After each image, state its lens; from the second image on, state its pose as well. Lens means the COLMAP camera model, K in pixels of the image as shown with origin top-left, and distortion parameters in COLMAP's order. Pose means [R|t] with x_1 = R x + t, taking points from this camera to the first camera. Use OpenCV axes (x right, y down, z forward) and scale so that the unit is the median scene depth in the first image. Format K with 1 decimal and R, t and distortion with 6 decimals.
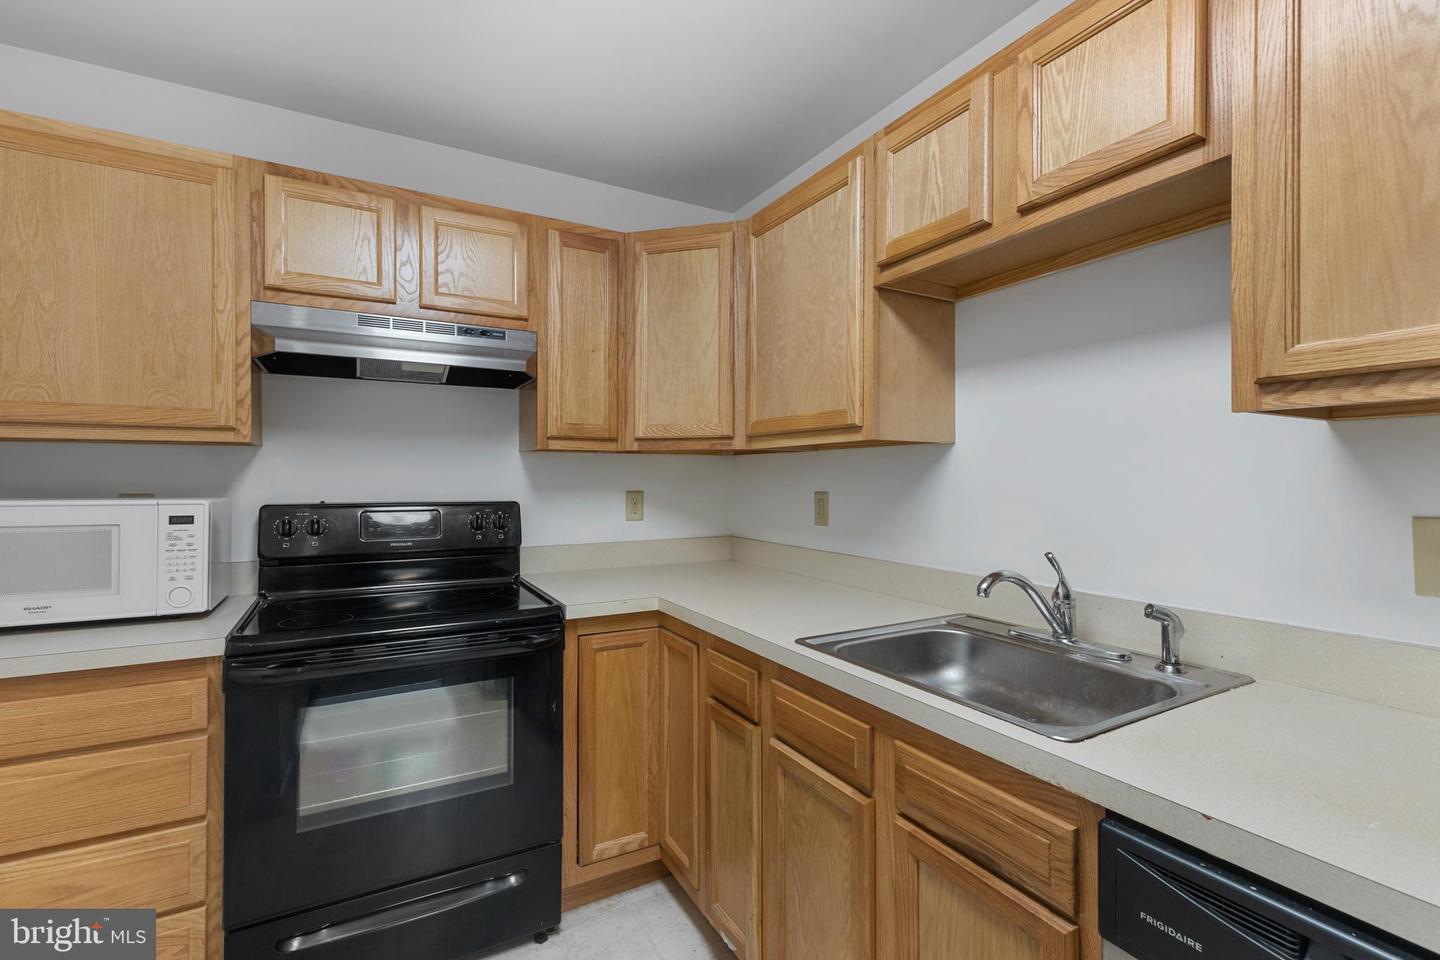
lens RADIAL K [[638.9, 0, 720.6], [0, 638.9, 476.1], [0, 0, 1]] dist [-0.000799, -0.000251]
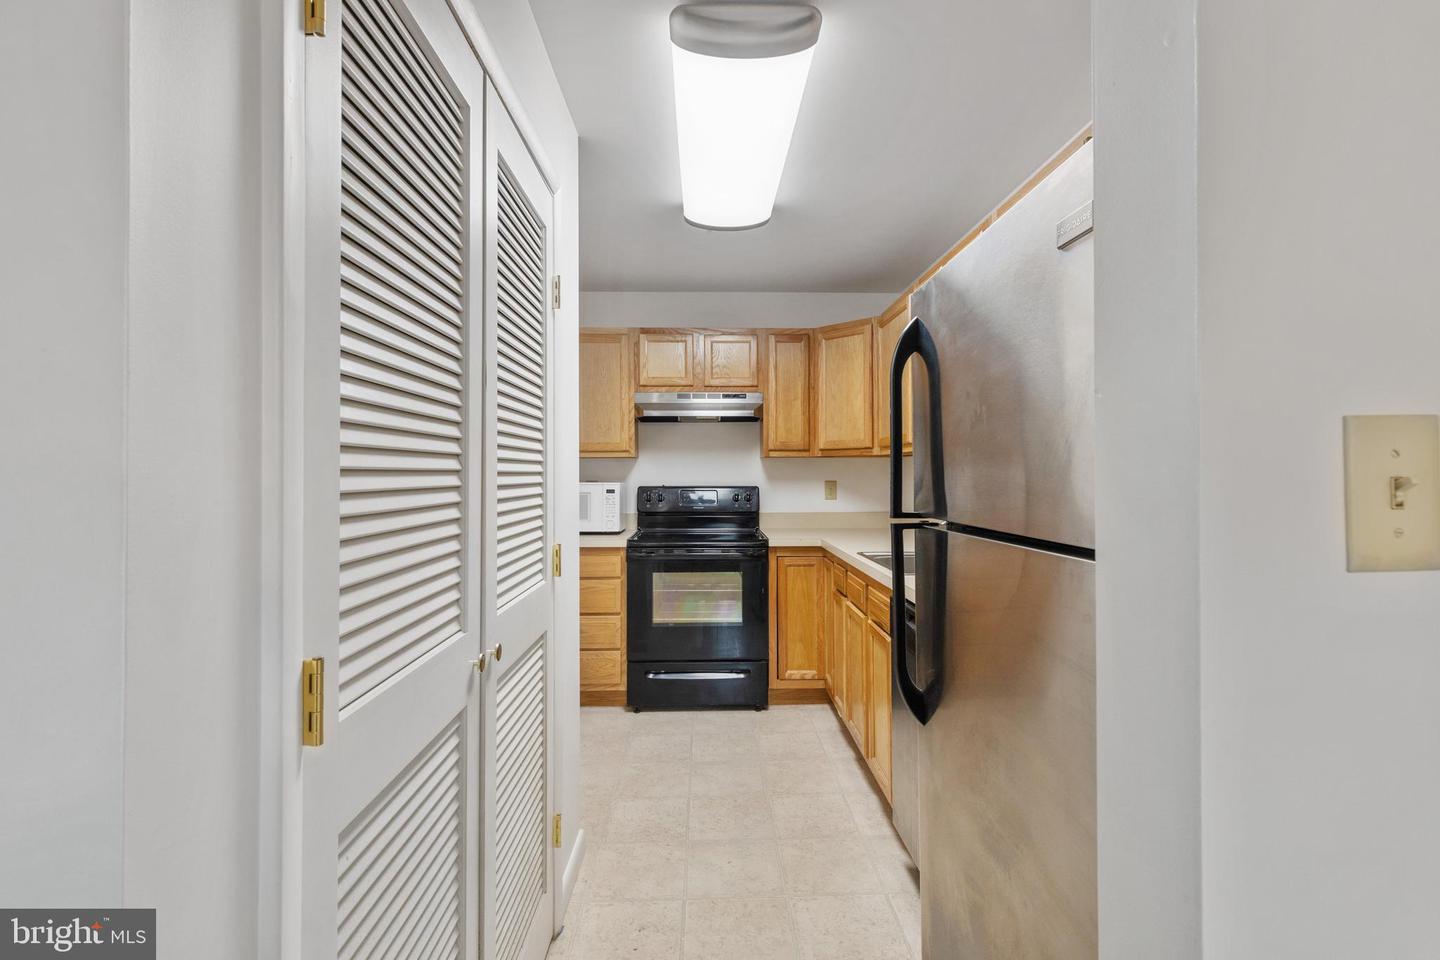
lens RADIAL K [[652.1, 0, 721.5], [0, 652.1, 469.1], [0, 0, 1]] dist [0.000082, -0.000084]
pose [[0.881934, -0.006863, -0.471323, 0.538808], [0.004616, 0.999972, -0.005923, 0.003079], [0.471351, 0.003048, 0.881941, -0.771851]]
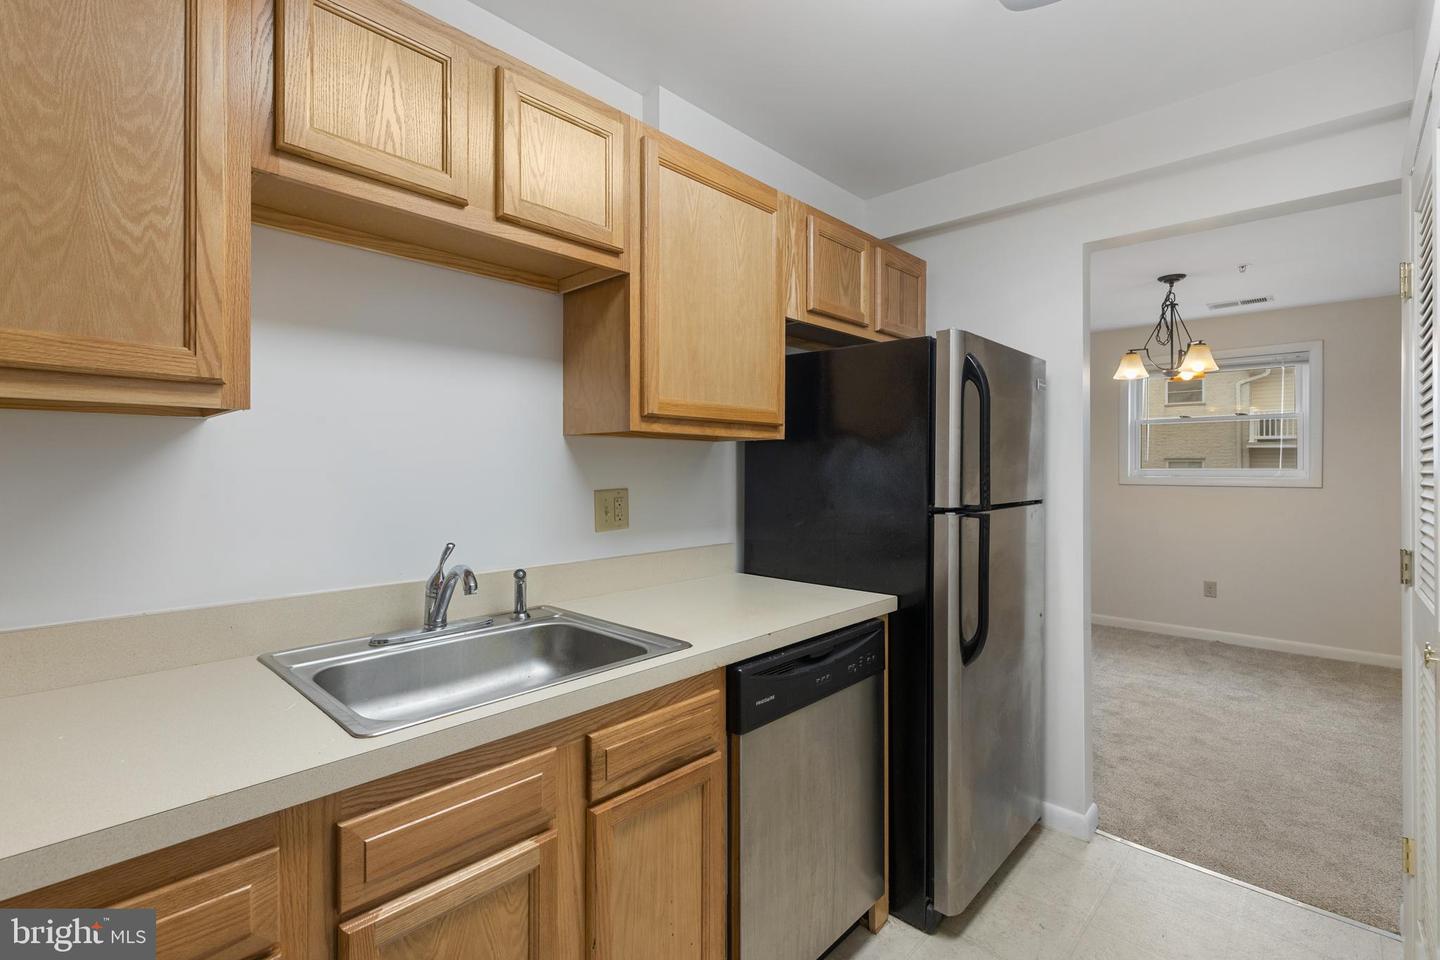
lens RADIAL K [[652.8, 0, 718.3], [0, 652.8, 466.0], [0, 0, 1]] dist [0.000938, -0.000032]
pose [[-0.296741, -0.000675, 0.954958, -0.444653], [-0.006530, 0.999978, -0.001322, -0.003993], [-0.954936, -0.006628, -0.296739, 0.653999]]
